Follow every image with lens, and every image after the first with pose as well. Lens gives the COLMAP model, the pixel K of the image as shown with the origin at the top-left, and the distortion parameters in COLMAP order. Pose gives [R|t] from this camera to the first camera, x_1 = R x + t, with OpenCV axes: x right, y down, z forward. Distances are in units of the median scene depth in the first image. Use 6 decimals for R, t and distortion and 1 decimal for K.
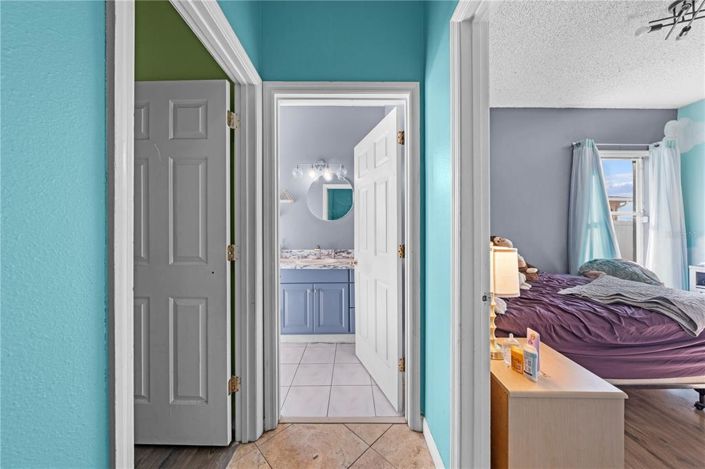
lens RADIAL K [[237.5, 0, 352.9], [0, 237.5, 232.4], [0, 0, 1]] dist [-0.000618, 0.000062]
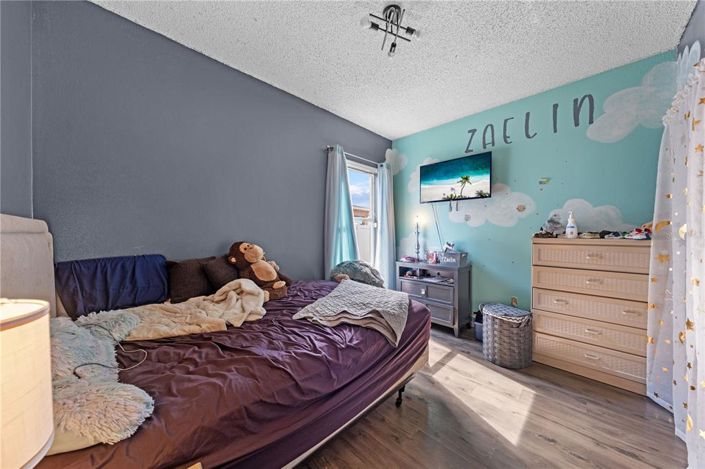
lens RADIAL K [[237.5, 0, 352.5], [0, 237.5, 234.7], [0, 0, 1]] dist [-0.000618, 0.000062]
pose [[0.722869, -0.001092, 0.690984, 0.360419], [-0.004089, 0.999974, 0.005857, -0.014360], [-0.690973, -0.007059, 0.722846, 0.237244]]
